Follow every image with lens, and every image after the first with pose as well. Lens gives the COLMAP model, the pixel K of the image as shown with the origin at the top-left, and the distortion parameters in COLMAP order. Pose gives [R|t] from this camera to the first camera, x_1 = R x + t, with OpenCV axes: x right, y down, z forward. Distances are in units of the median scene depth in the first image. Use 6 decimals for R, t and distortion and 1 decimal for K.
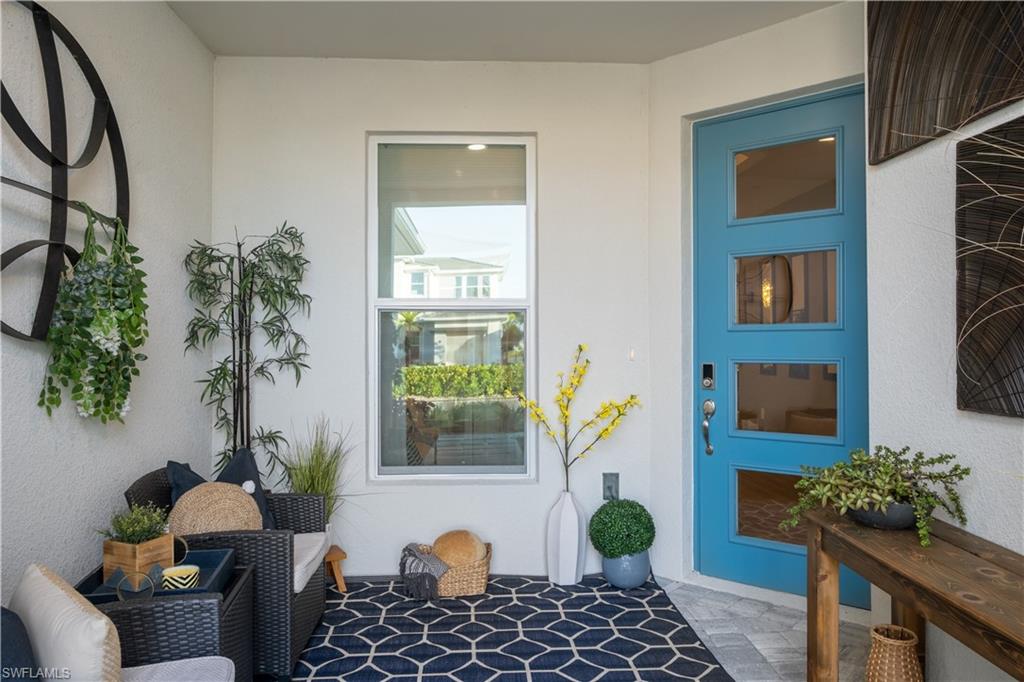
lens RADIAL K [[708.4, 0, 512.0], [0, 708.4, 341.0], [0, 0, 1]] dist [0.001213, 0.000081]
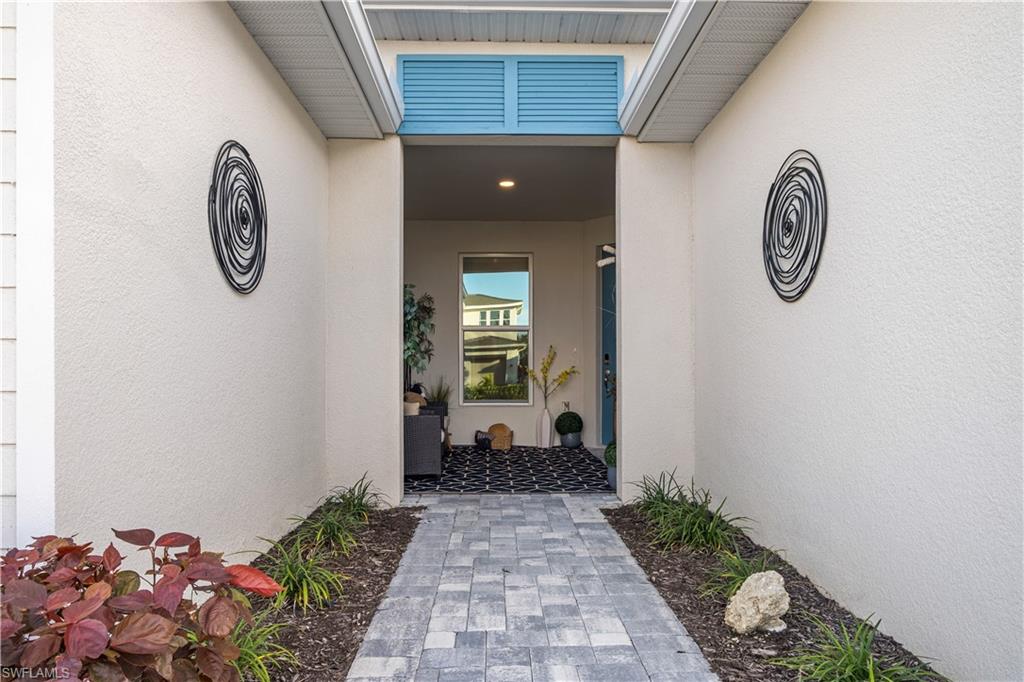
lens RADIAL K [[683.2, 0, 512.0], [0, 683.2, 341.0], [0, 0, 1]] dist [-0.000132, -0.000014]
pose [[0.999621, -0.001163, -0.027493, 0.028572], [-0.000099, 0.998948, -0.045866, 0.093108], [0.027518, 0.045851, 0.998569, -1.224982]]
